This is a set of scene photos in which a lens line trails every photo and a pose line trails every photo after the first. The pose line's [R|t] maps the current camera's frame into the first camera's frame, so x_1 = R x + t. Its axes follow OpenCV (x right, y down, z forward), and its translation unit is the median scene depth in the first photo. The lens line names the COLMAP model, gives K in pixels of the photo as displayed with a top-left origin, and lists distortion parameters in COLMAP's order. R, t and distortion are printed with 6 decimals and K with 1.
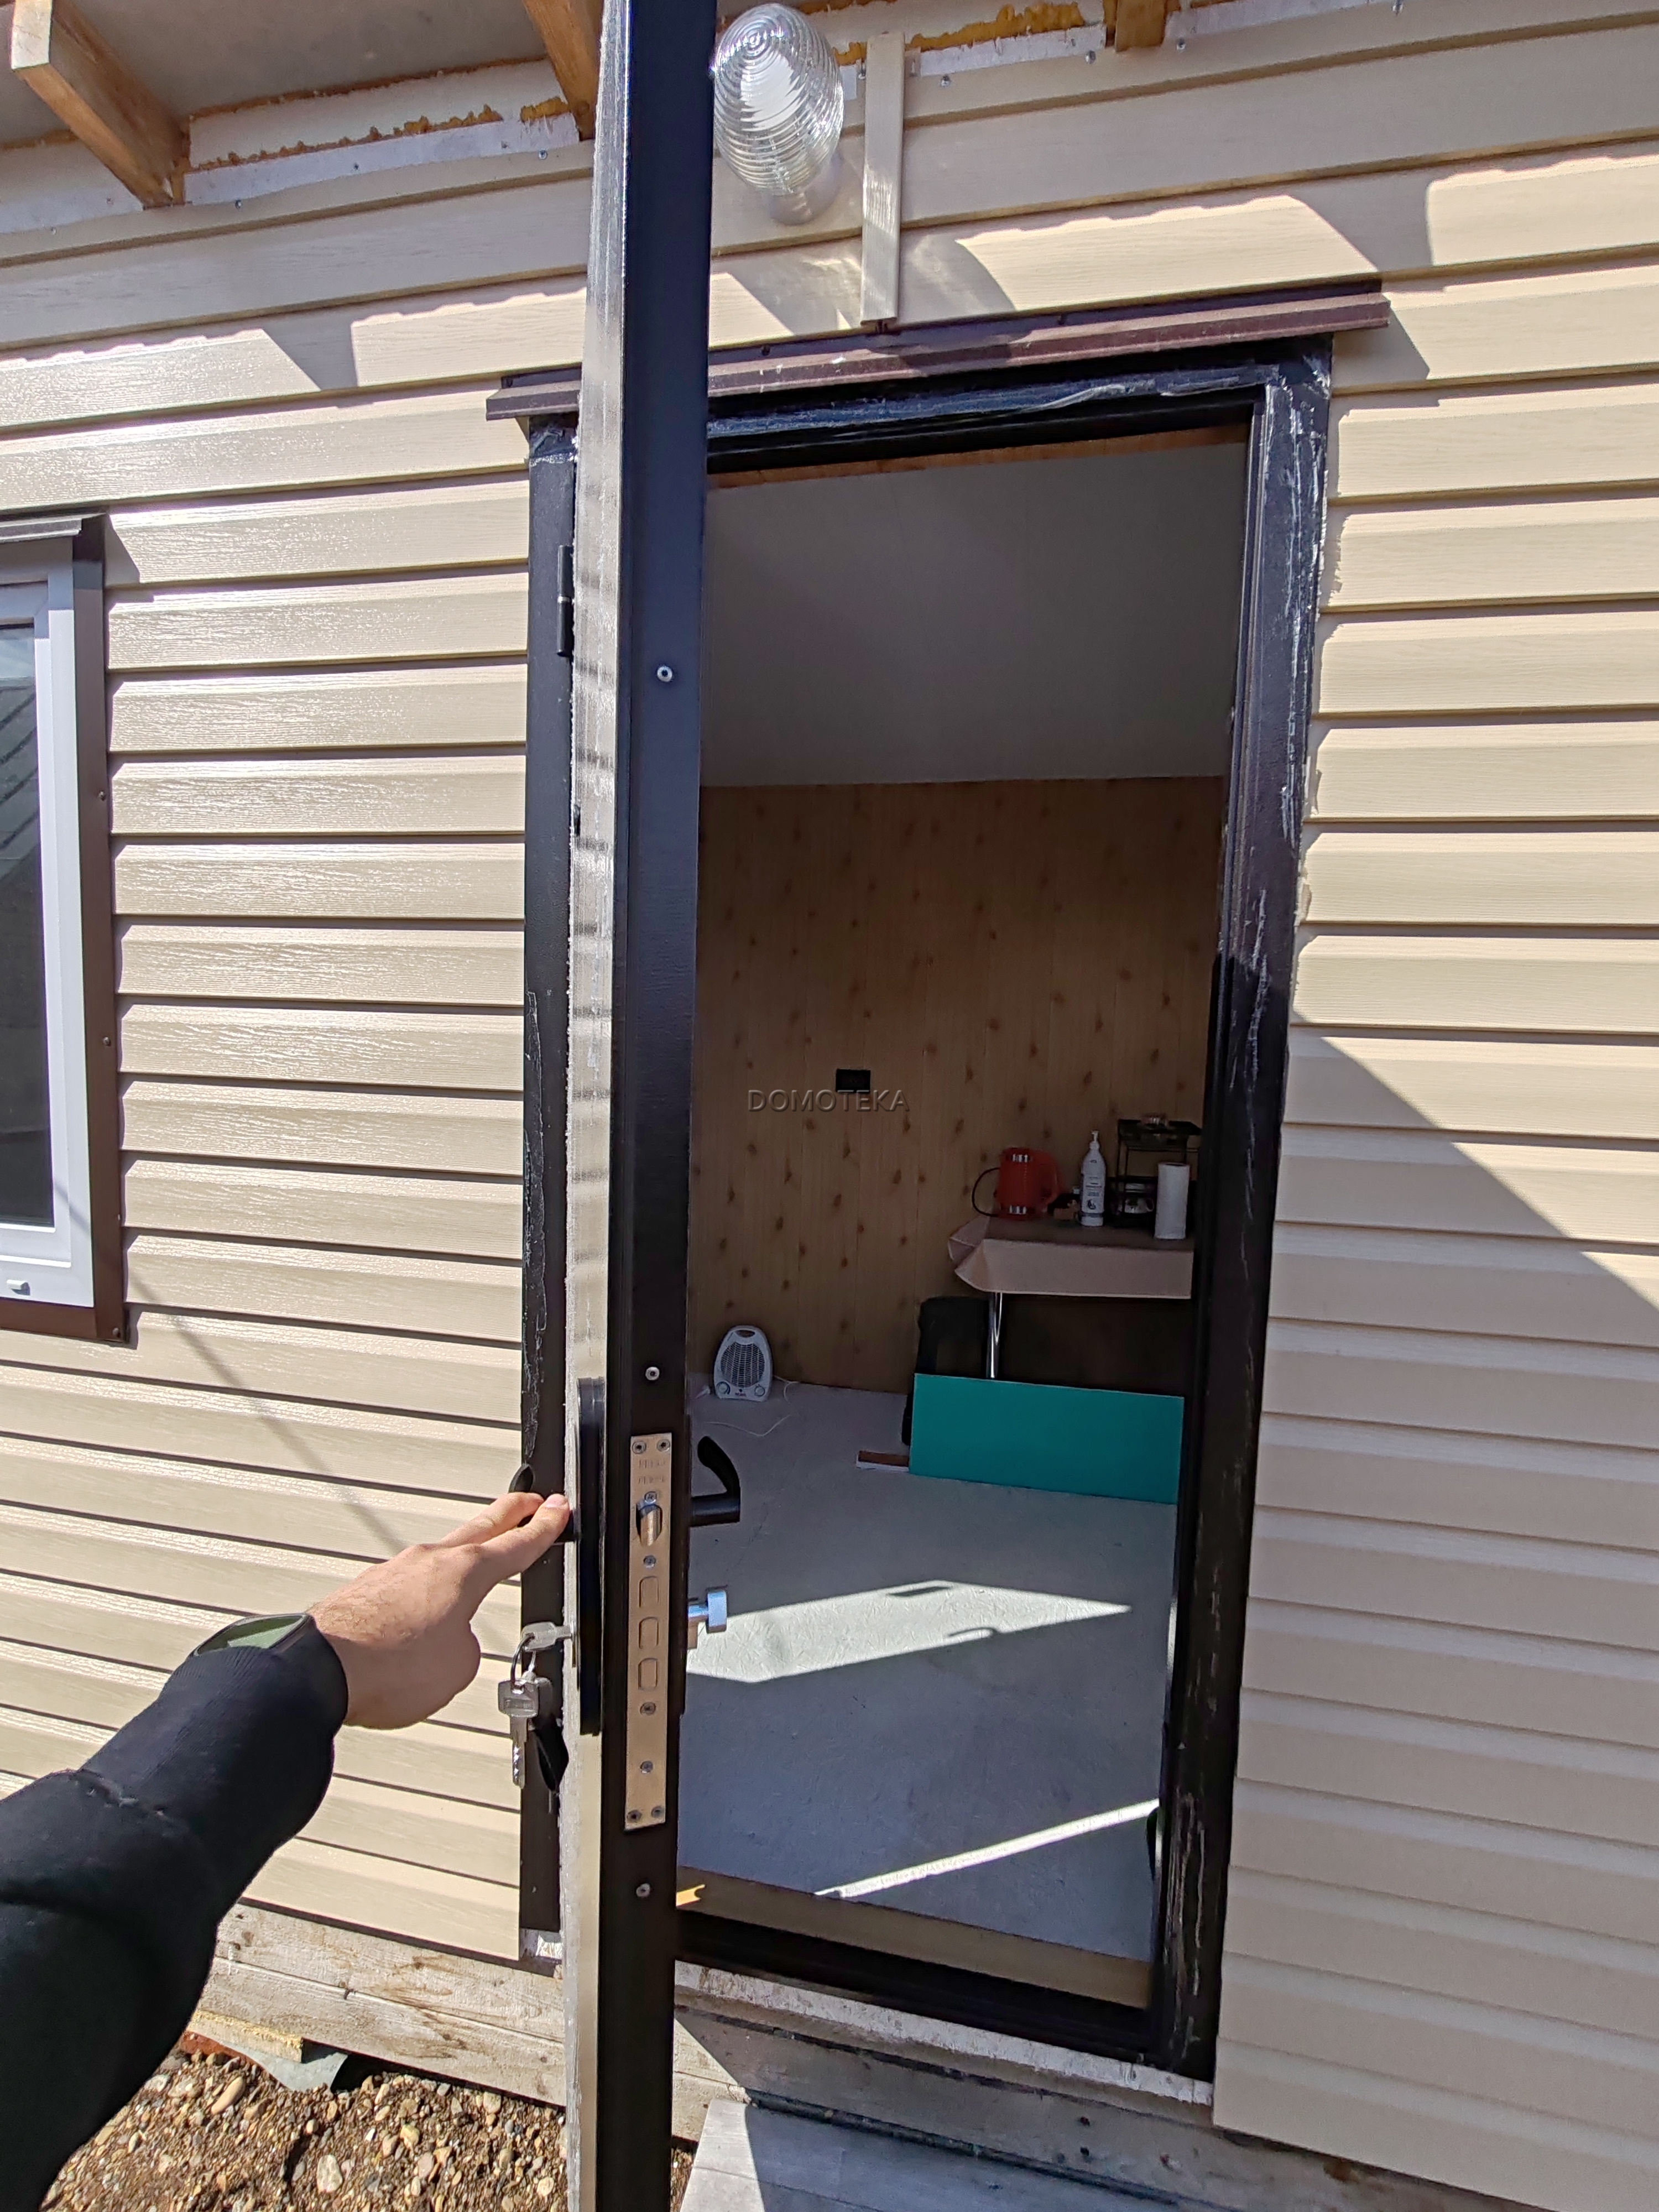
lens RADIAL K [[988.6, 0, 831.3], [0, 988.6, 1104.0], [0, 0, 1]] dist [-0.003705, -0.000543]
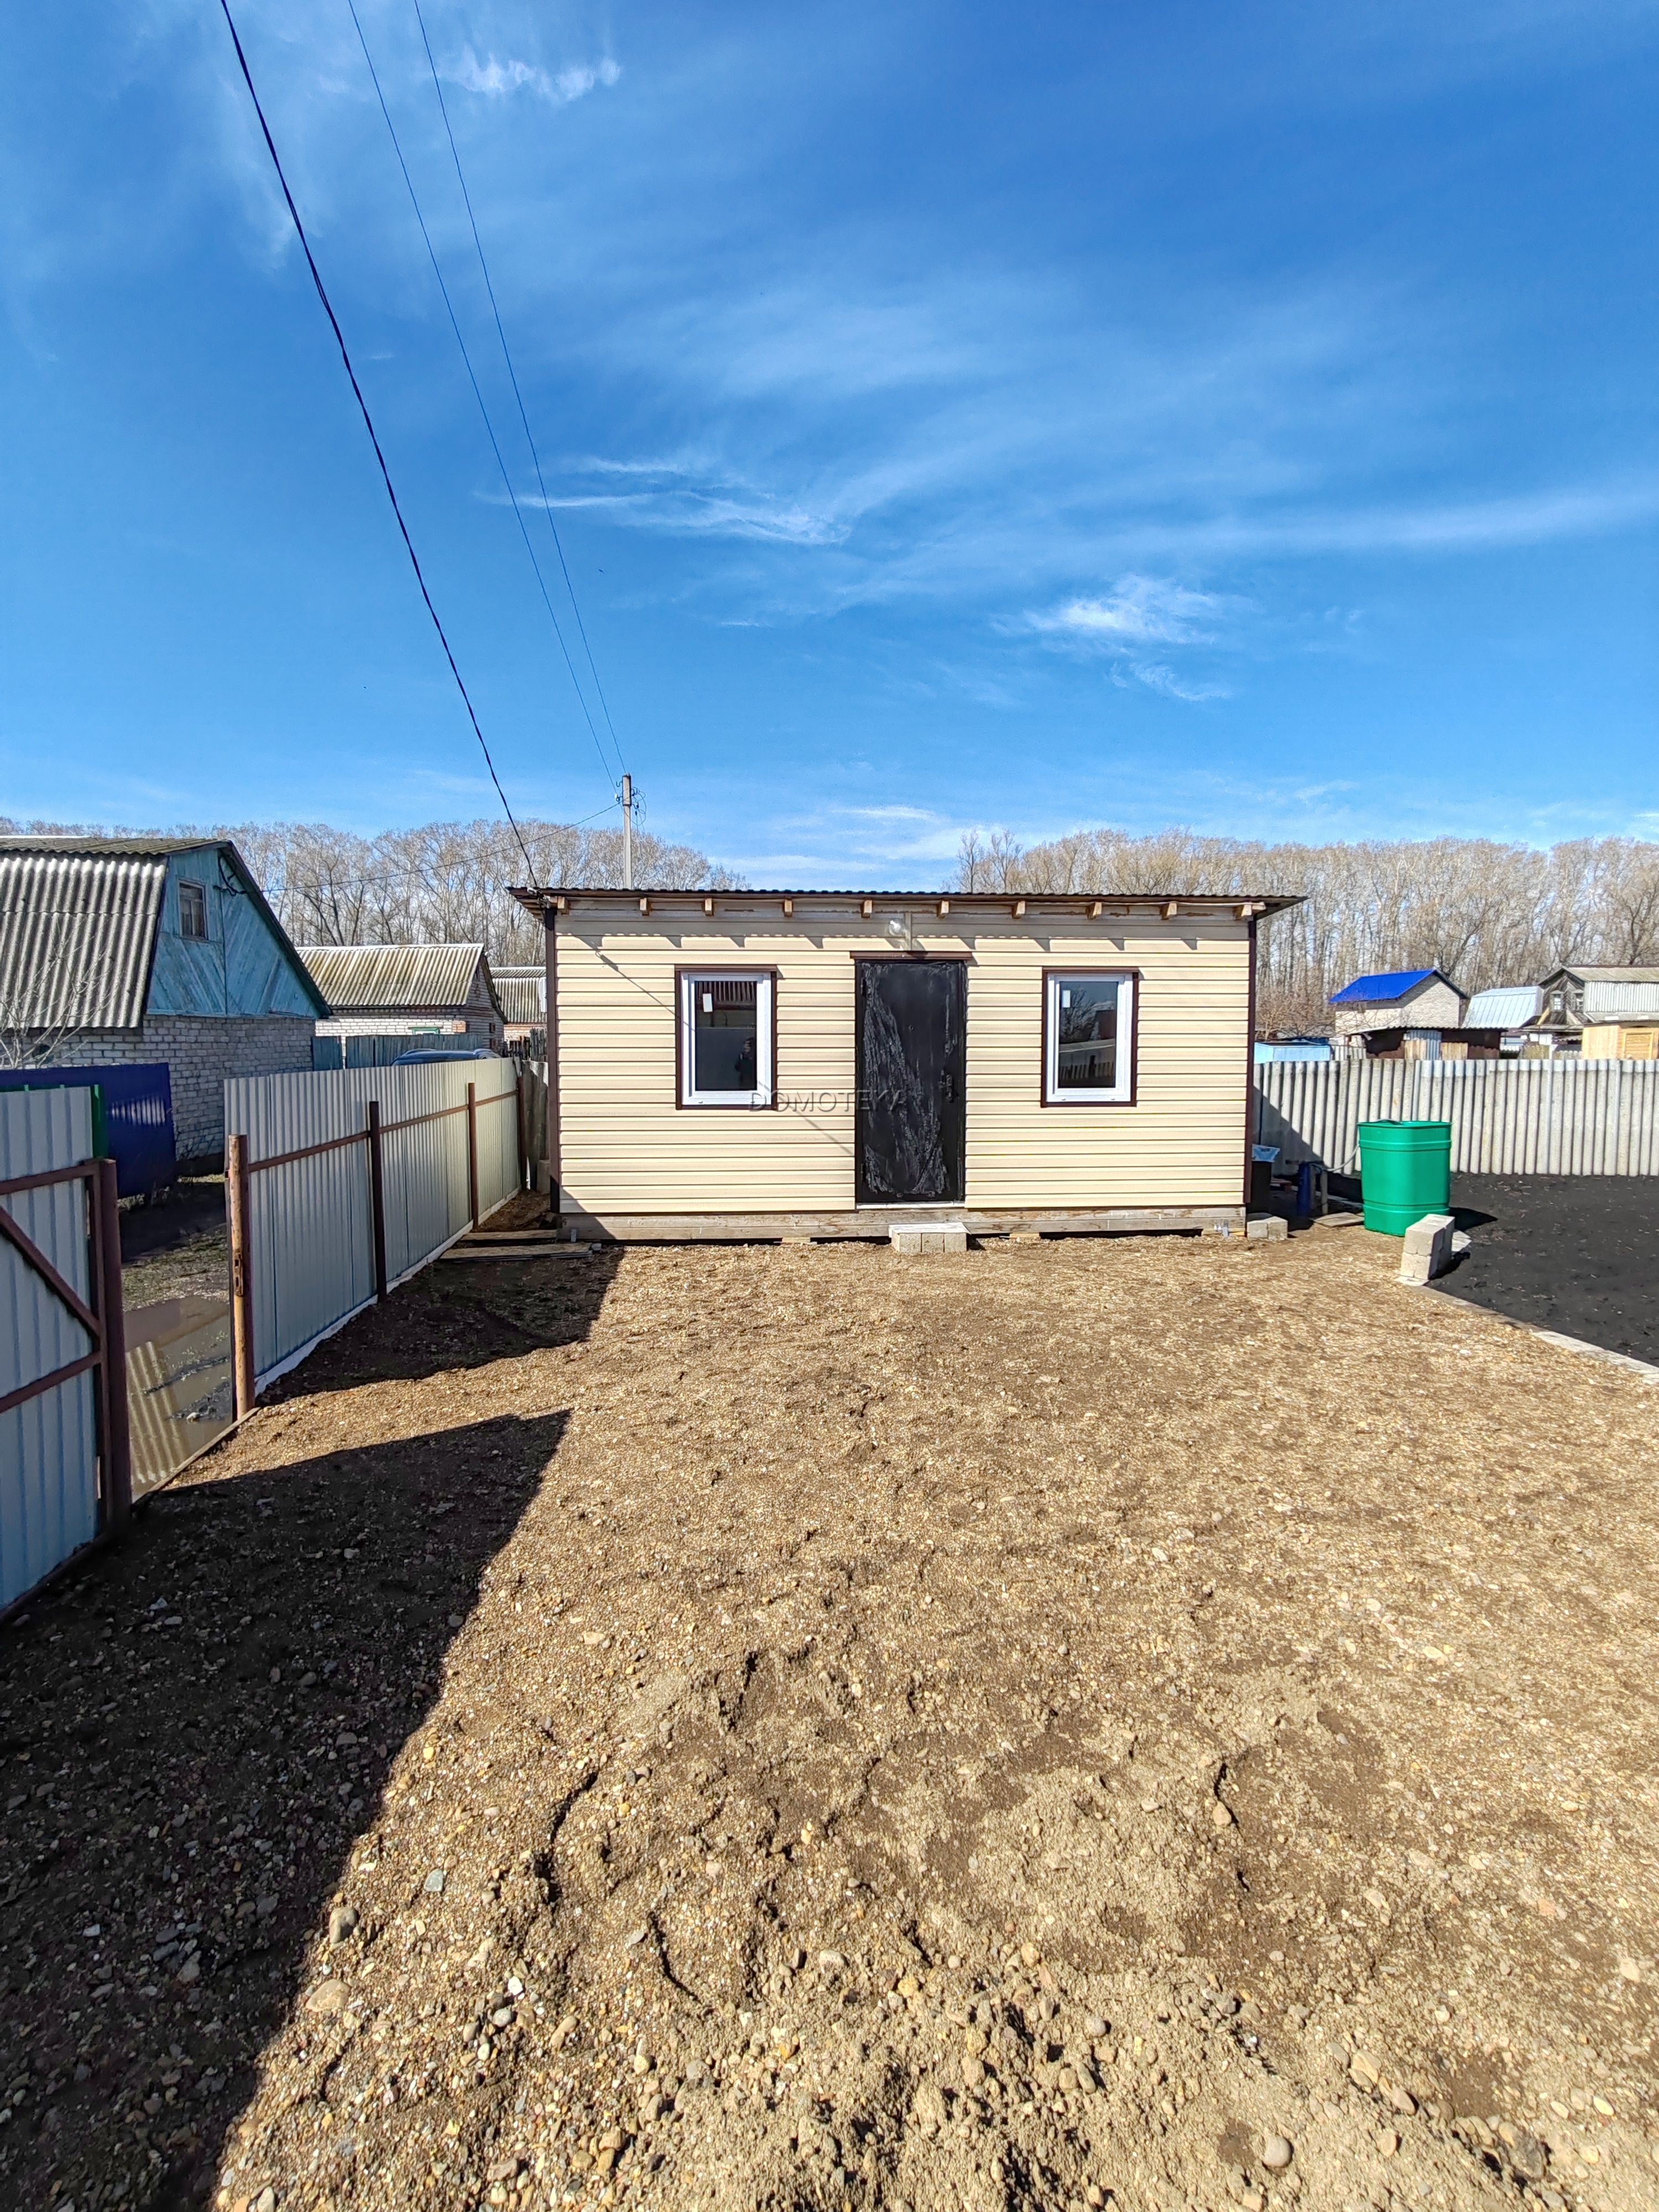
lens RADIAL K [[988.6, 0, 861.3], [0, 988.6, 1101.1], [0, 0, 1]] dist [-0.003705, -0.000543]
pose [[0.957817, -0.046828, 0.283537, -2.073544], [0.053576, 0.998434, -0.016086, 0.349999], [-0.282340, 0.030598, 0.958826, -5.055685]]
